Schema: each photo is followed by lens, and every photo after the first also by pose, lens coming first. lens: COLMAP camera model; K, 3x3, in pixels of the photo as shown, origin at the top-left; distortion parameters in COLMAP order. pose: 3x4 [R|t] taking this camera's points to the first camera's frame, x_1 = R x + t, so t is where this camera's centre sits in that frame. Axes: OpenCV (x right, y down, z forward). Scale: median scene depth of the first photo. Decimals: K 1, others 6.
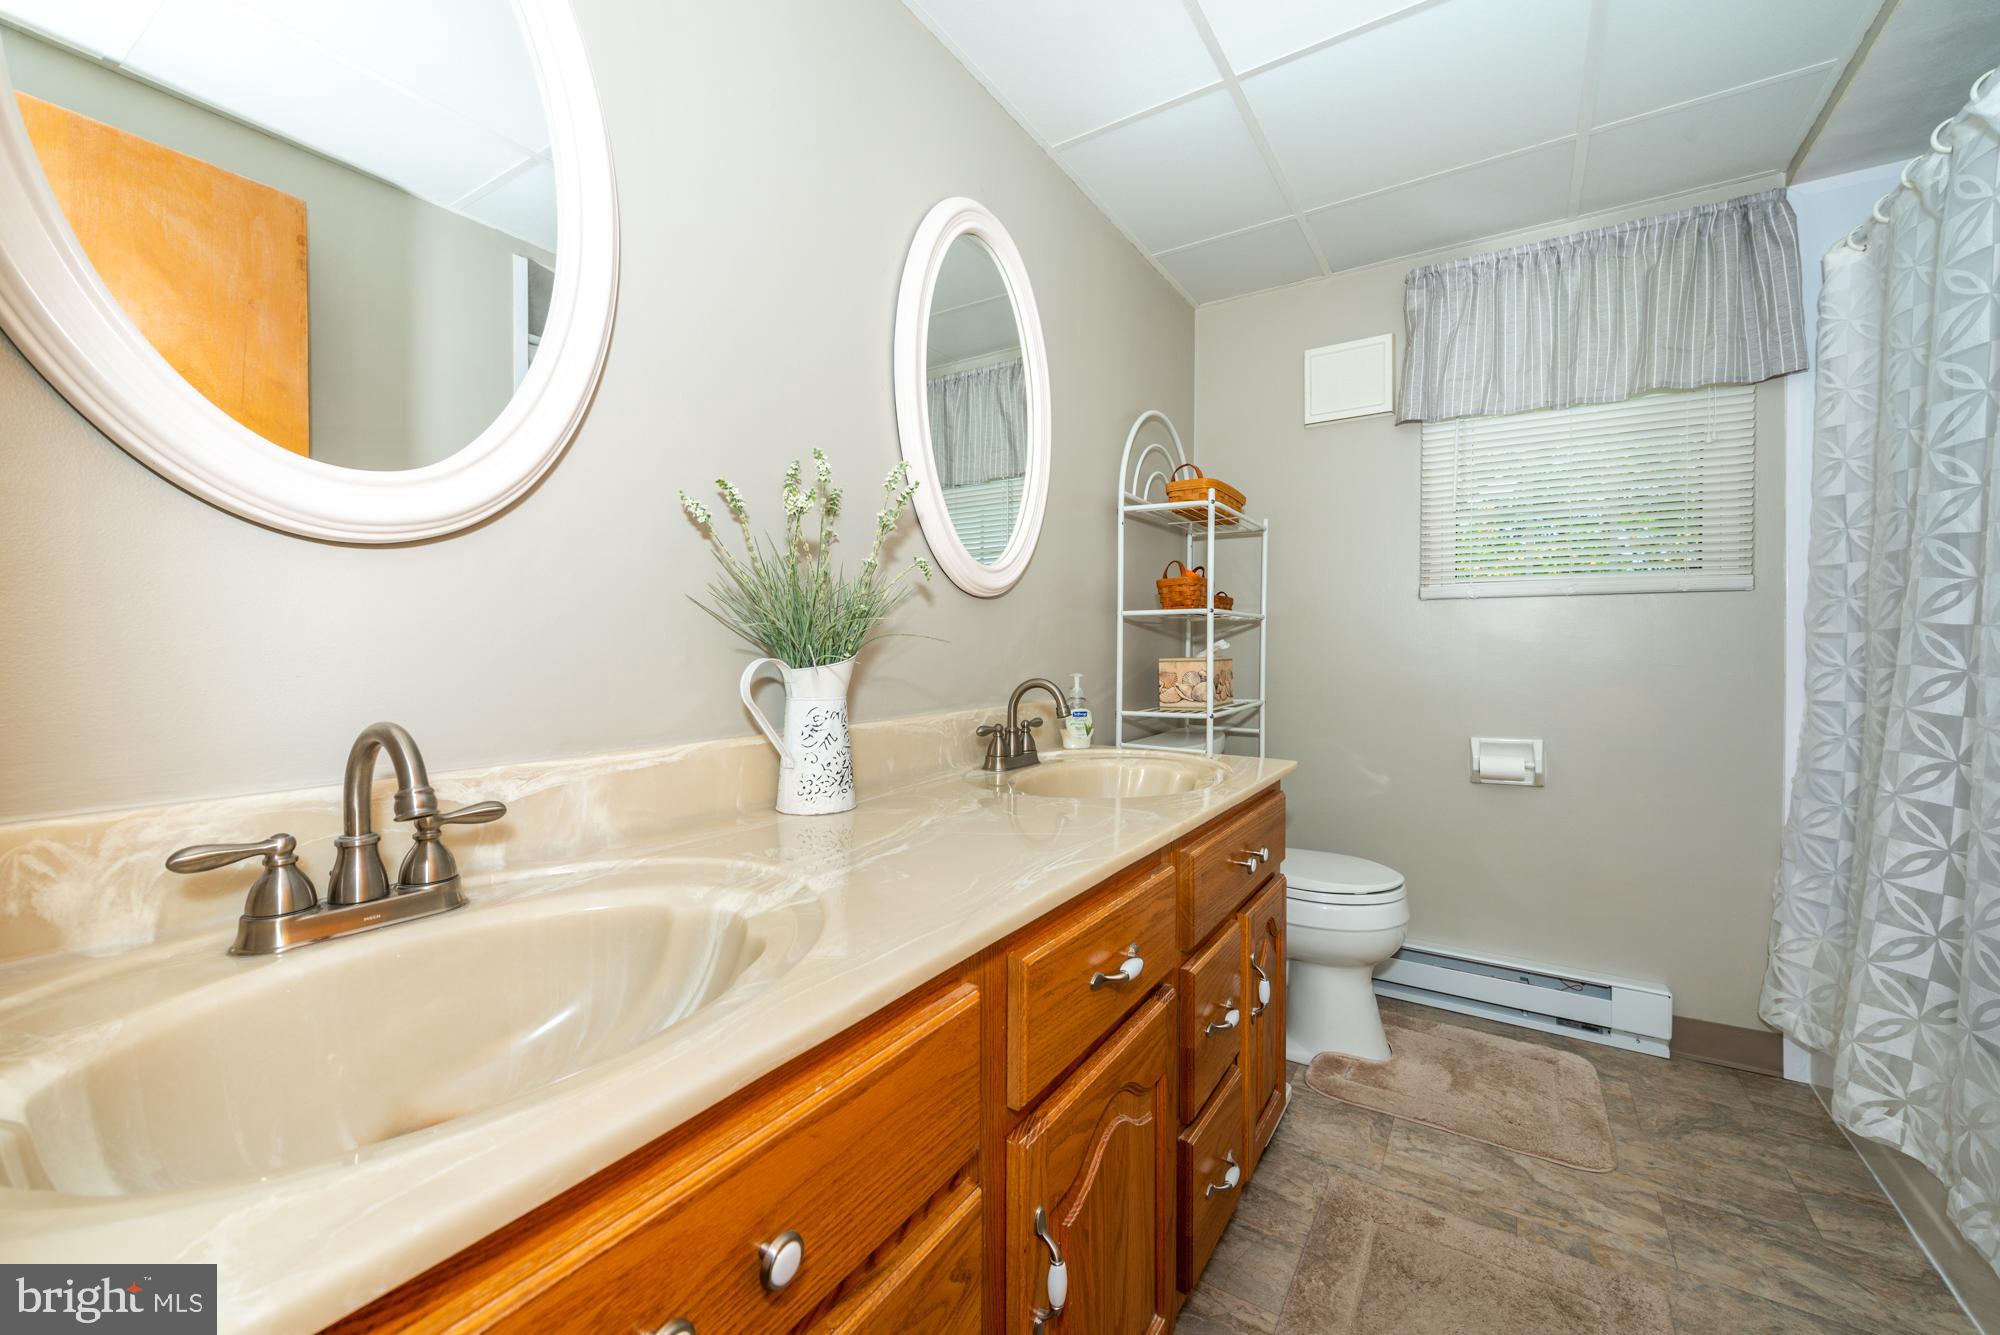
lens RADIAL K [[793.2, 0, 1003.9], [0, 793.2, 657.3], [0, 0, 1]] dist [0.009391, -0.004561]
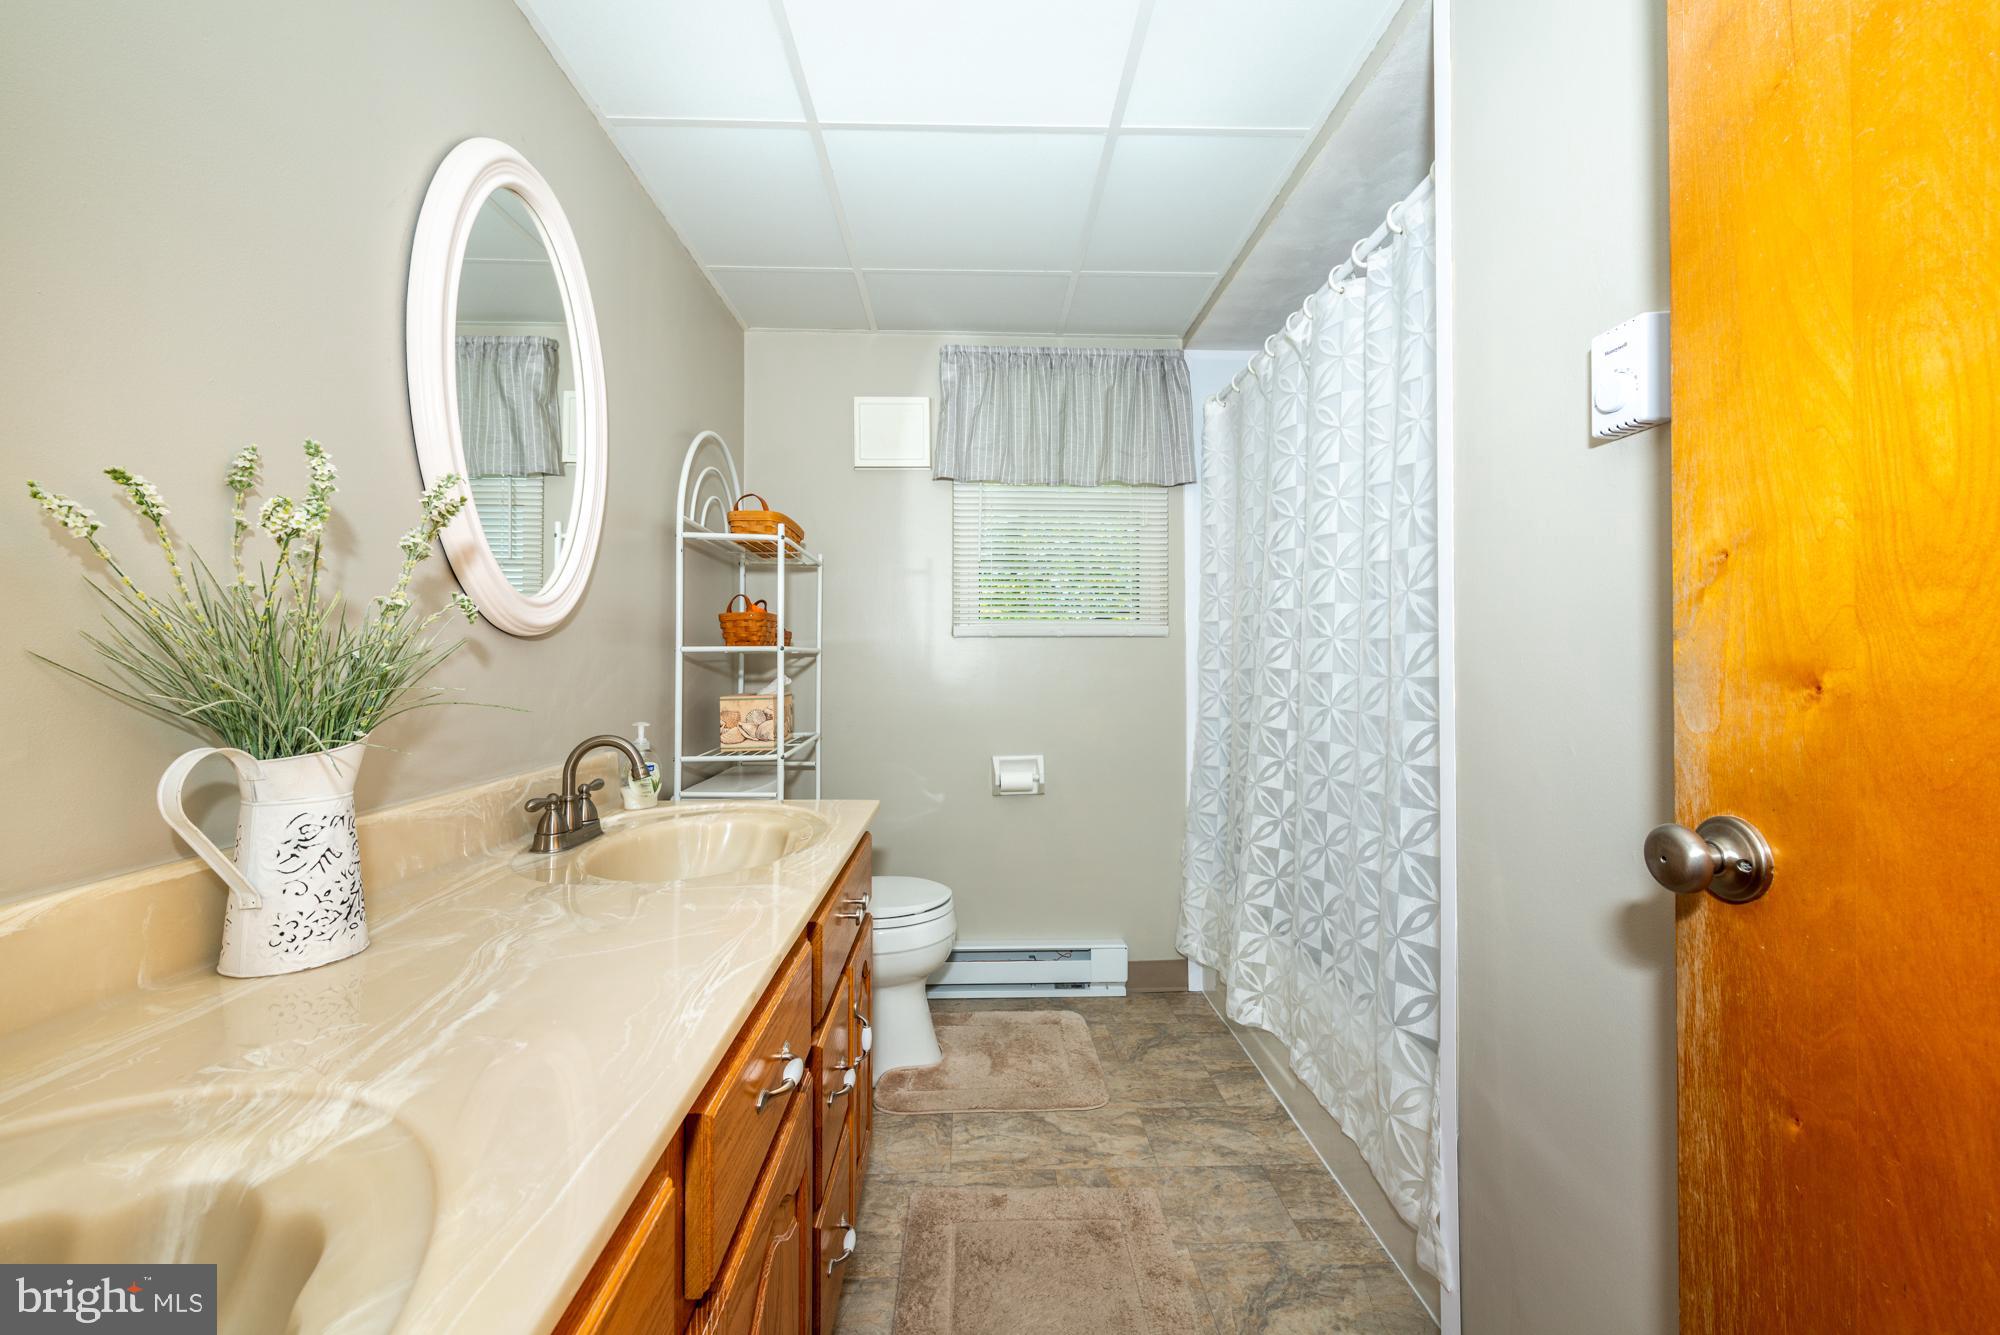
lens RADIAL K [[793.2, 0, 1003.9], [0, 793.2, 657.3], [0, 0, 1]] dist [0.009391, -0.004561]
pose [[0.821644, 0.002296, 0.569996, -0.087964], [0.008547, 0.999830, -0.016346, -0.037286], [-0.569937, 0.018302, 0.821485, 0.053735]]
